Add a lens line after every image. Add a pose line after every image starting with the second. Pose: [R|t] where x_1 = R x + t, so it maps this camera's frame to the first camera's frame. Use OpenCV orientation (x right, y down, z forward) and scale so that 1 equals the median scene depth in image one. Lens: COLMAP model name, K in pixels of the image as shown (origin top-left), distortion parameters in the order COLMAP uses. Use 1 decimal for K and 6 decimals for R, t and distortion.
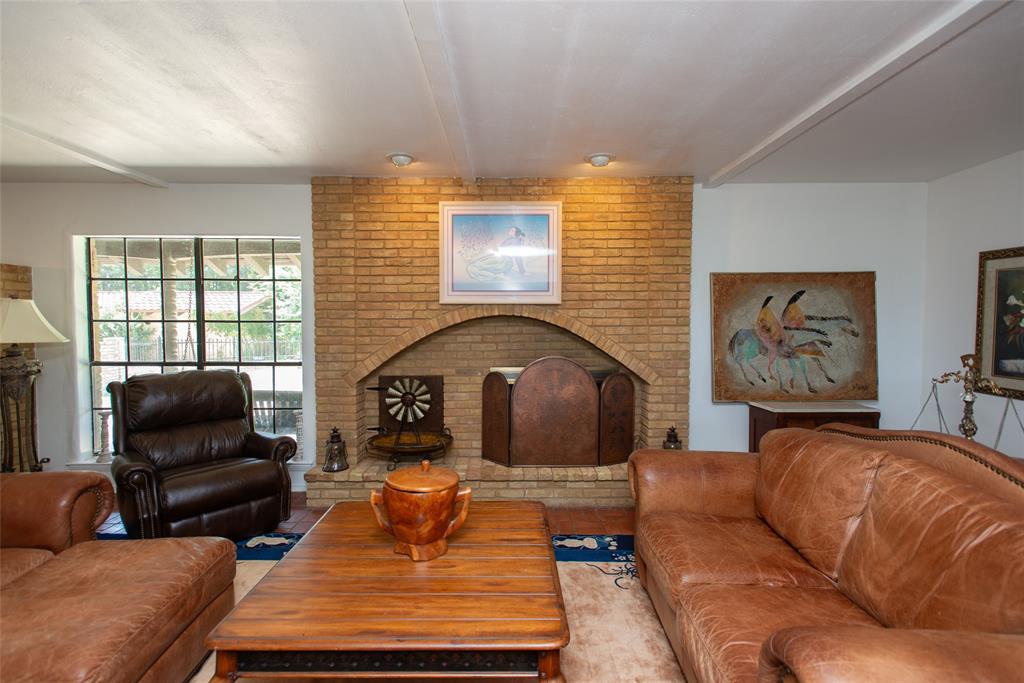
lens RADIAL K [[491.1, 0, 508.9], [0, 491.1, 343.0], [0, 0, 1]] dist [0.010929, -0.001153]
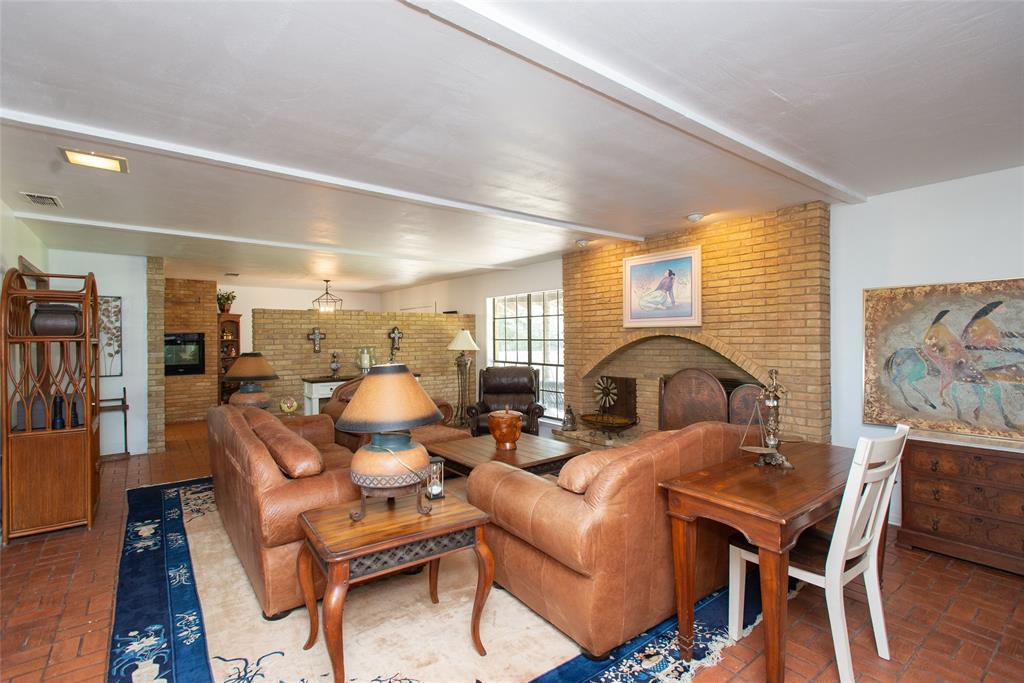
lens RADIAL K [[491.1, 0, 512.9], [0, 491.1, 342.3], [0, 0, 1]] dist [0.010929, -0.001153]
pose [[0.604838, 0.003365, -0.796341, 0.810343], [-0.025054, 0.999576, -0.014805, -0.006993], [0.795954, 0.028907, 0.604666, -0.138984]]
